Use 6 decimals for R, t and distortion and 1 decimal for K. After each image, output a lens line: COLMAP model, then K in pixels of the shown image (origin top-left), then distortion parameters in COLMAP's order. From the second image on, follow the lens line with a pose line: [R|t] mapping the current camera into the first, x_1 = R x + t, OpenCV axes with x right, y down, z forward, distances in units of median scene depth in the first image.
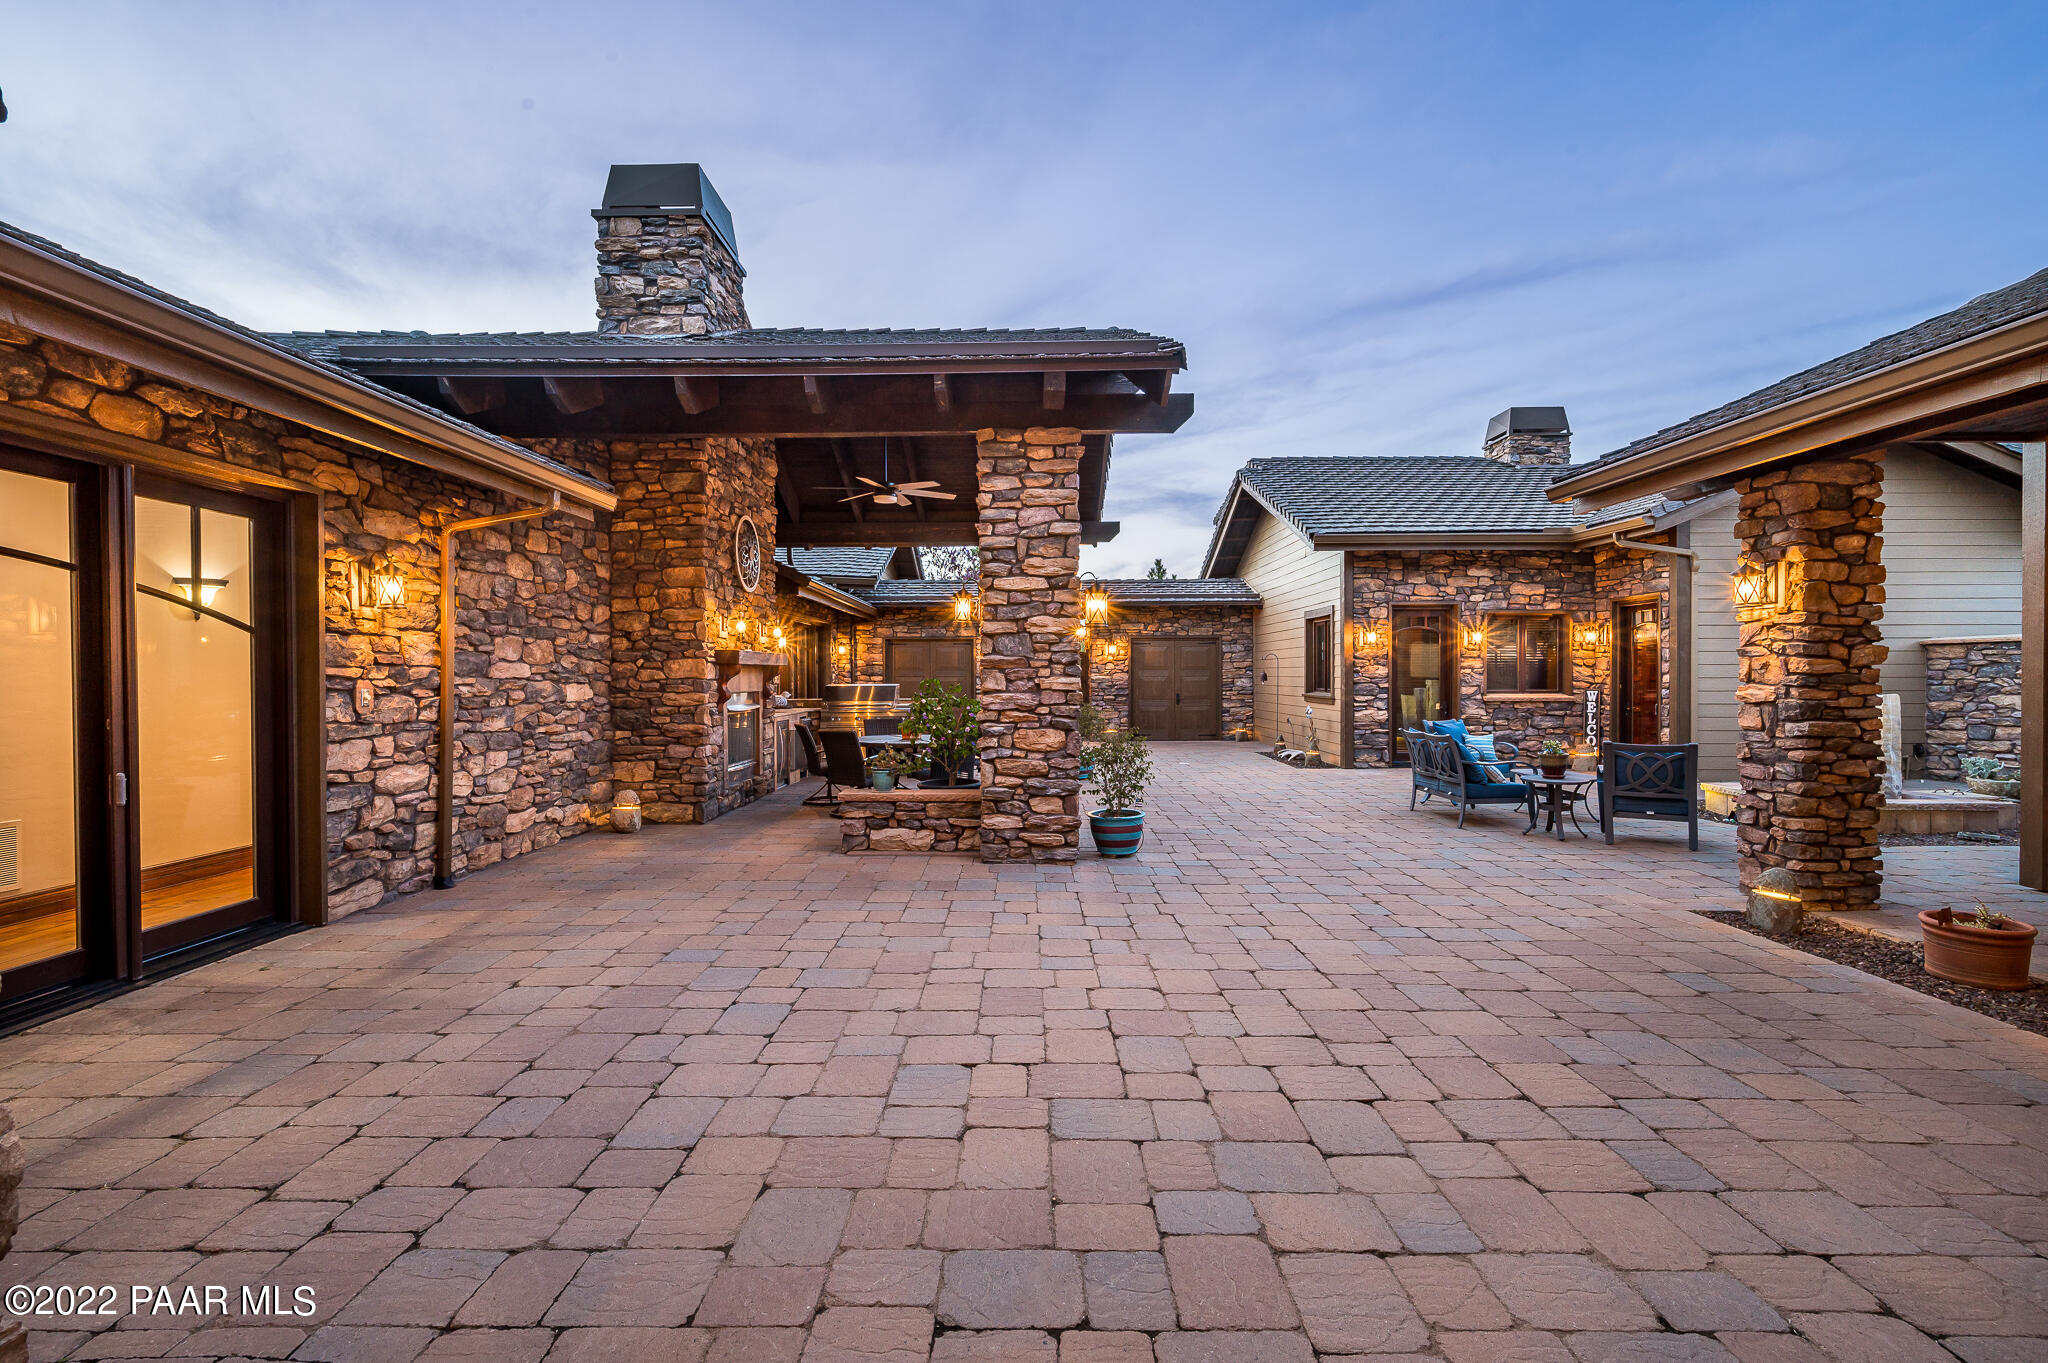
lens RADIAL K [[918.1, 0, 1020.6], [0, 918.1, 683.5], [0, 0, 1]] dist [0.000104, -0.000168]
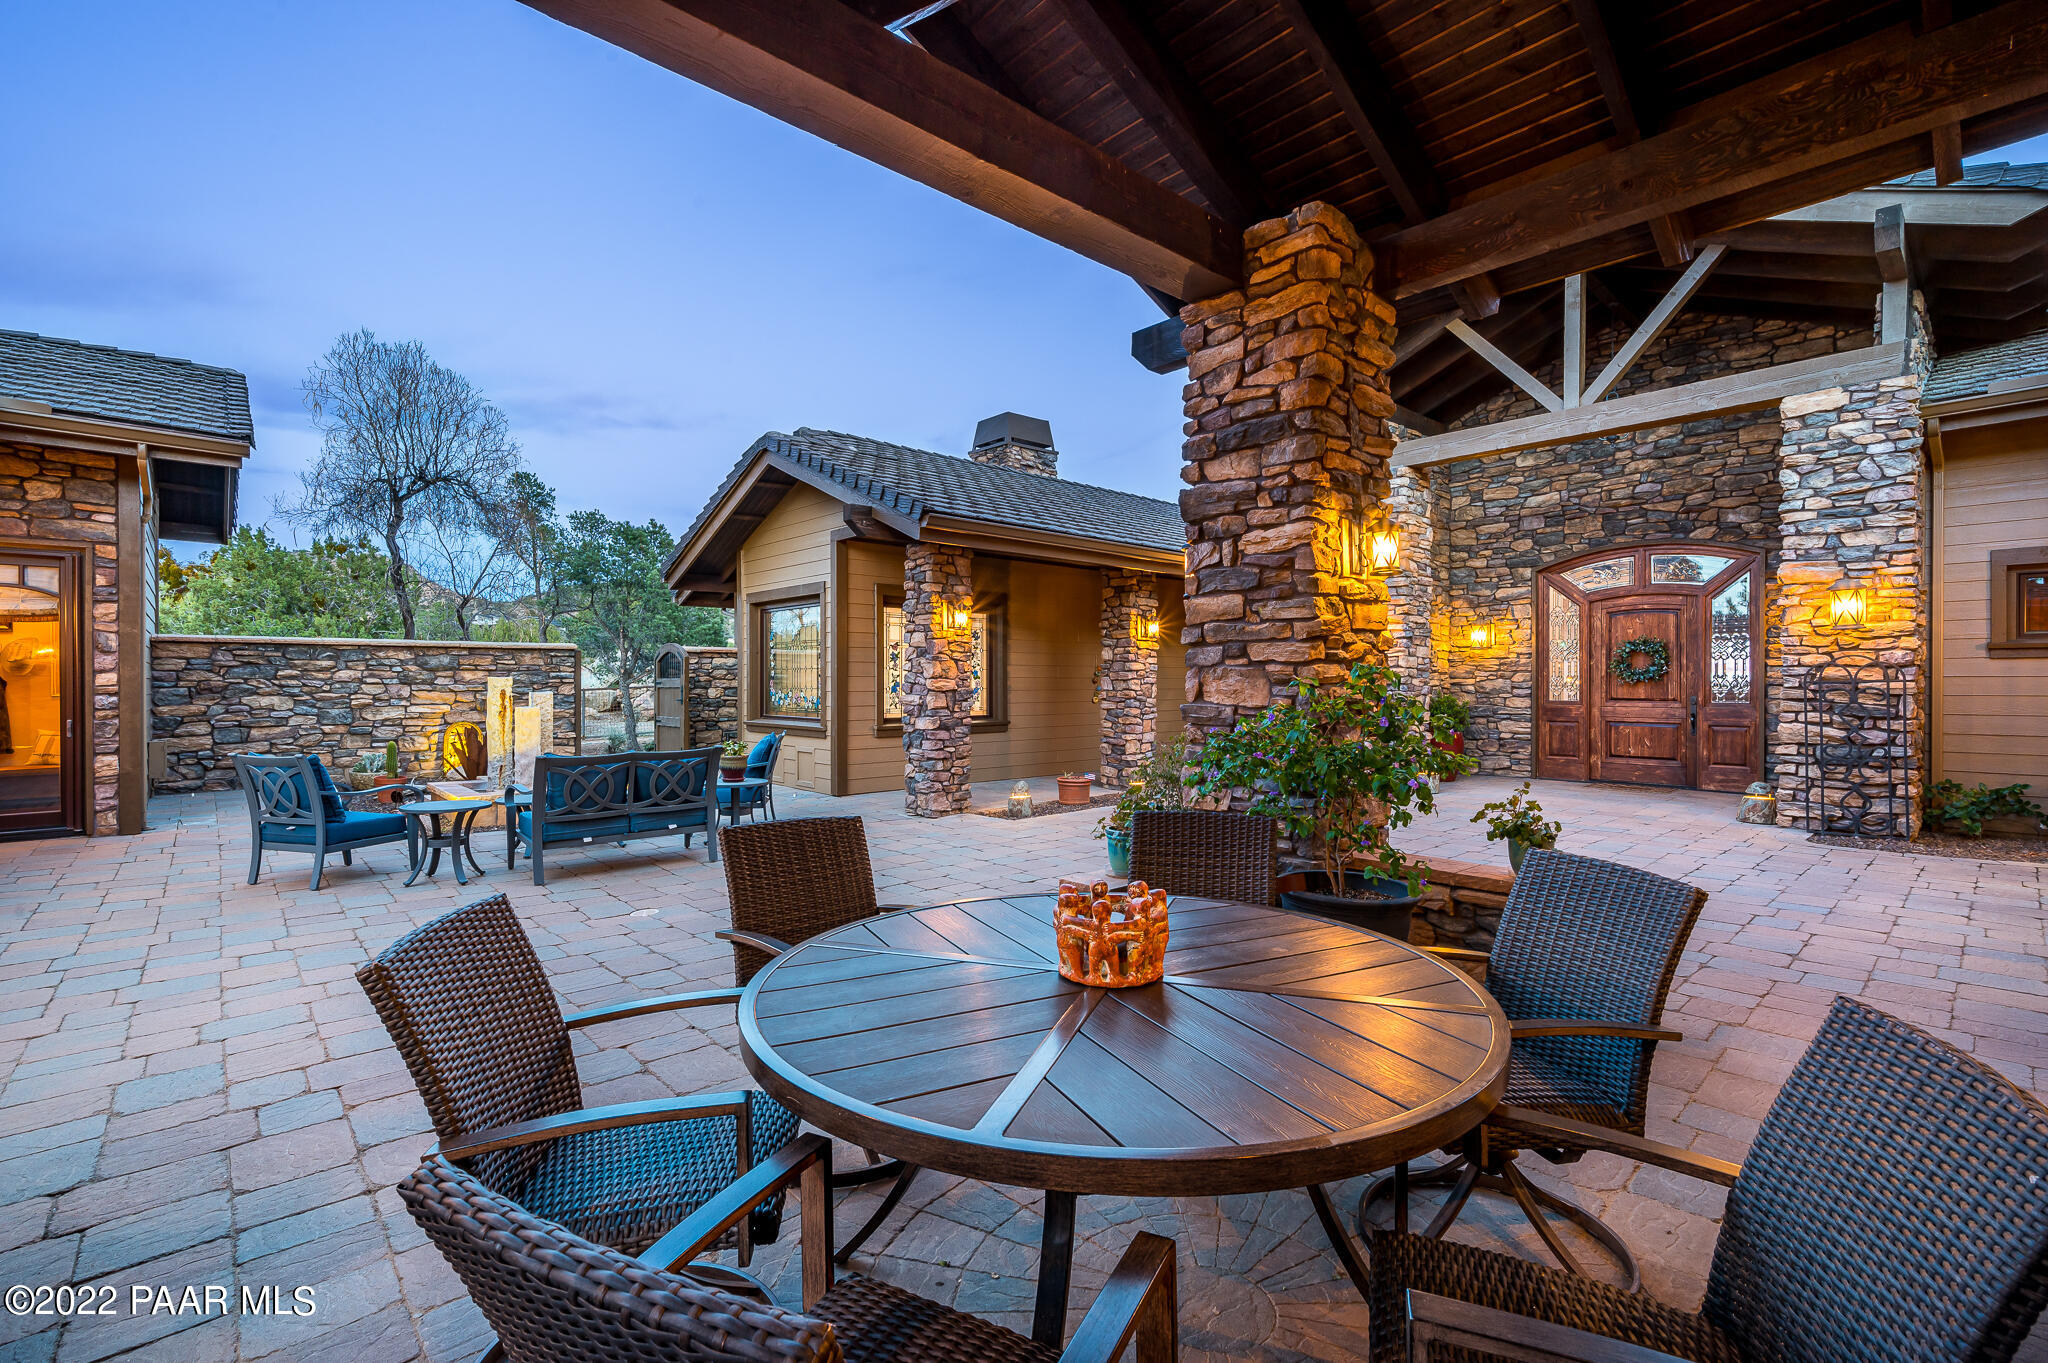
lens RADIAL K [[902.0, 0, 1017.9], [0, 902.0, 682.3], [0, 0, 1]] dist [0.001713, 0.000587]
pose [[-0.670104, 0.001261, 0.742266, -0.182684], [0.009516, 0.999931, 0.006892, -0.001298], [-0.742206, 0.011681, -0.670070, 0.870201]]
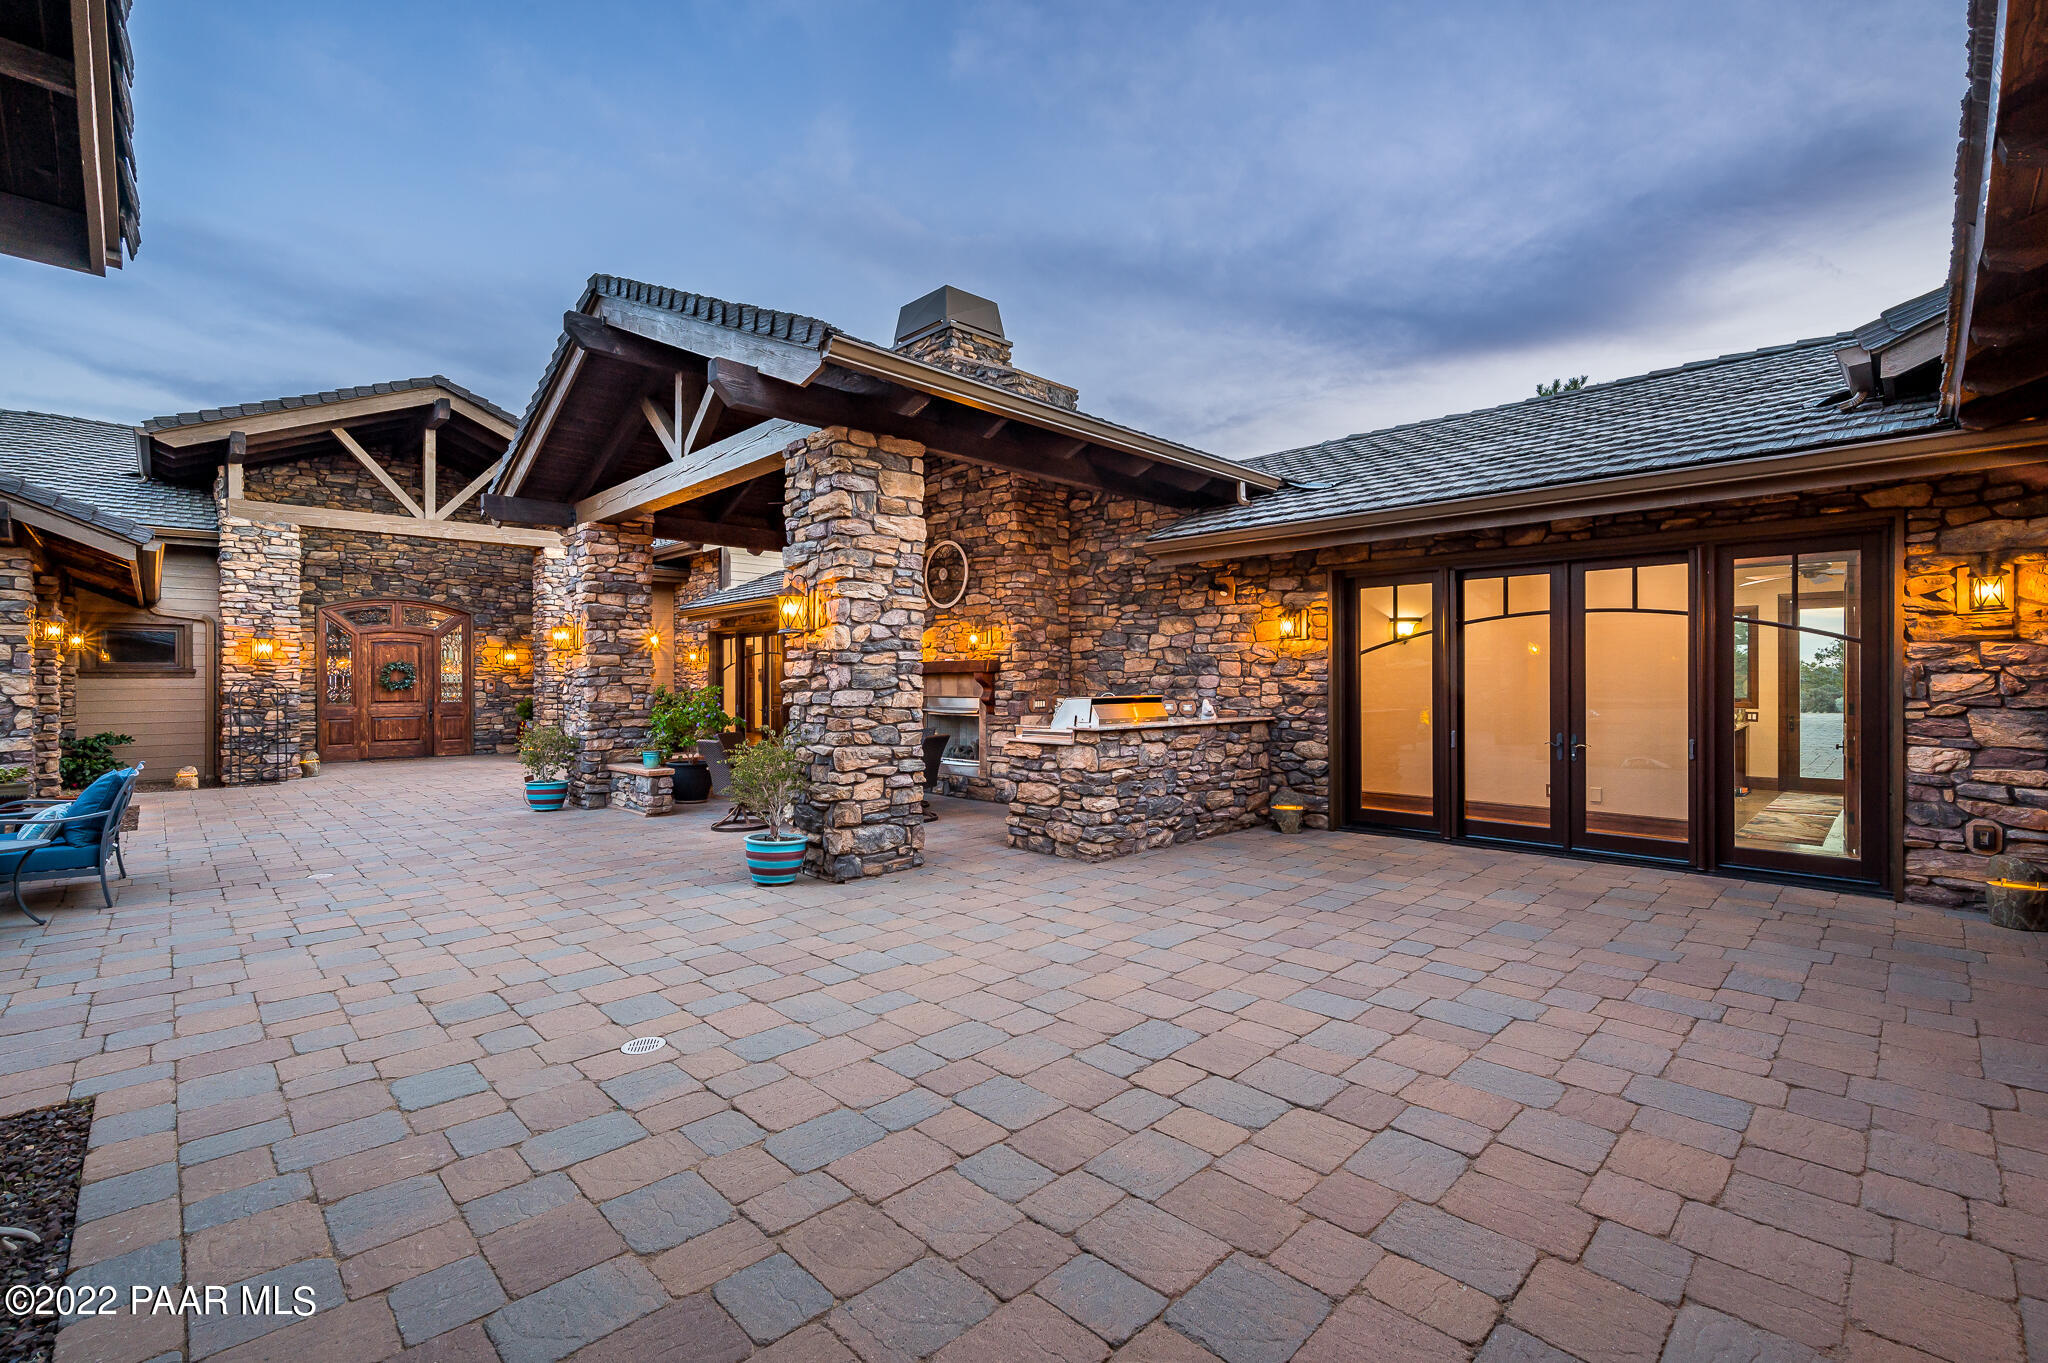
lens RADIAL K [[883.3, 0, 1024.0], [0, 883.3, 681.5], [0, 0, 1]] dist [0.000552, 0.000057]
pose [[-0.712810, 0.007809, -0.701314, 0.296915], [-0.000397, 0.999933, 0.011537, -0.016857], [0.701357, 0.008502, -0.712759, 1.379280]]
